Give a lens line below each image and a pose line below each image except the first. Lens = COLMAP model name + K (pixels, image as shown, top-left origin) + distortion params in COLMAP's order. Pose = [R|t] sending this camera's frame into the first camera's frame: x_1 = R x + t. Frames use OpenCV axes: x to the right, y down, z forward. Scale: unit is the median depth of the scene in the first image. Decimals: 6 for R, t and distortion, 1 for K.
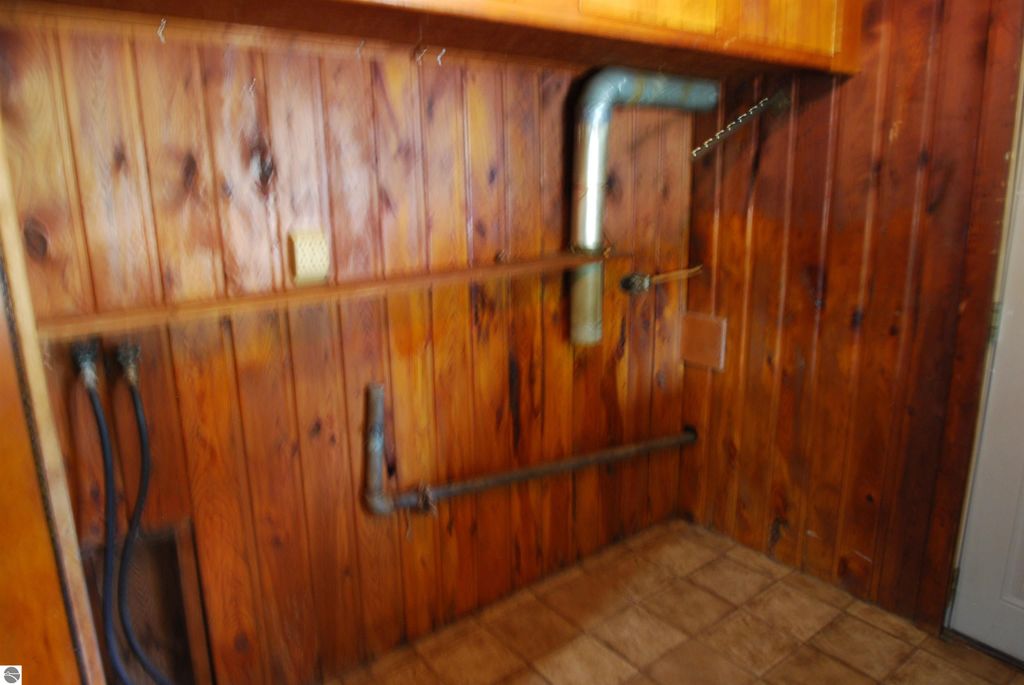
lens RADIAL K [[684.3, 0, 512.3], [0, 684.3, 335.5], [0, 0, 1]] dist [-0.036776, 0.002032]
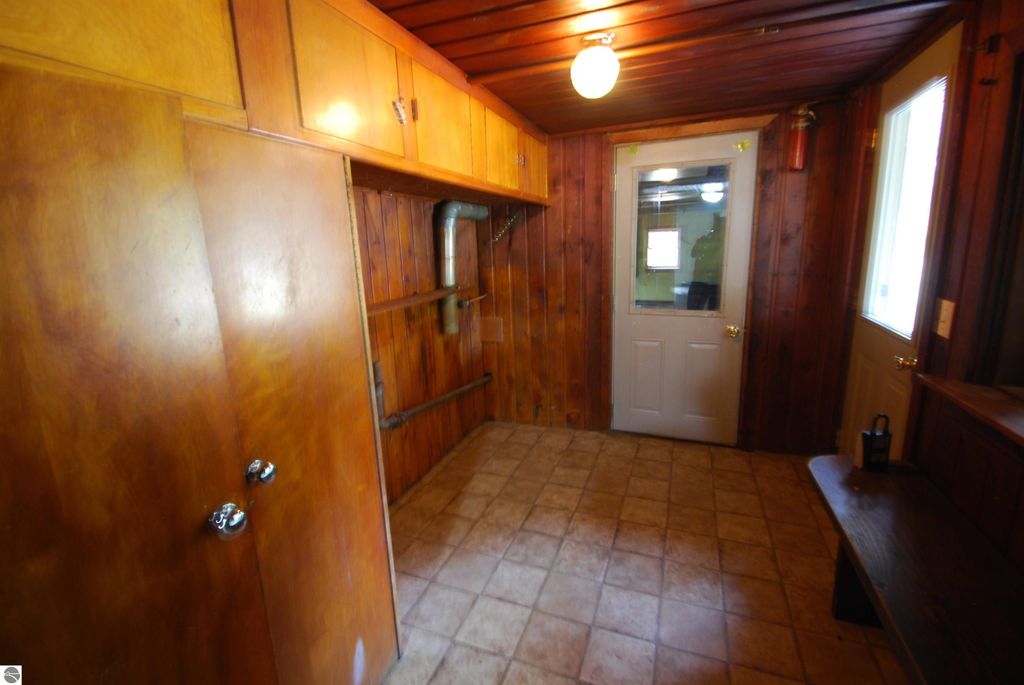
lens RADIAL K [[450.2, 0, 509.4], [0, 450.2, 338.5], [0, 0, 1]] dist [0.012200, -0.015862]
pose [[0.856570, -0.118570, 0.502224, -0.419976], [0.138044, 0.990425, -0.001614, 0.051790], [-0.497224, 0.070711, 0.864736, -0.239918]]
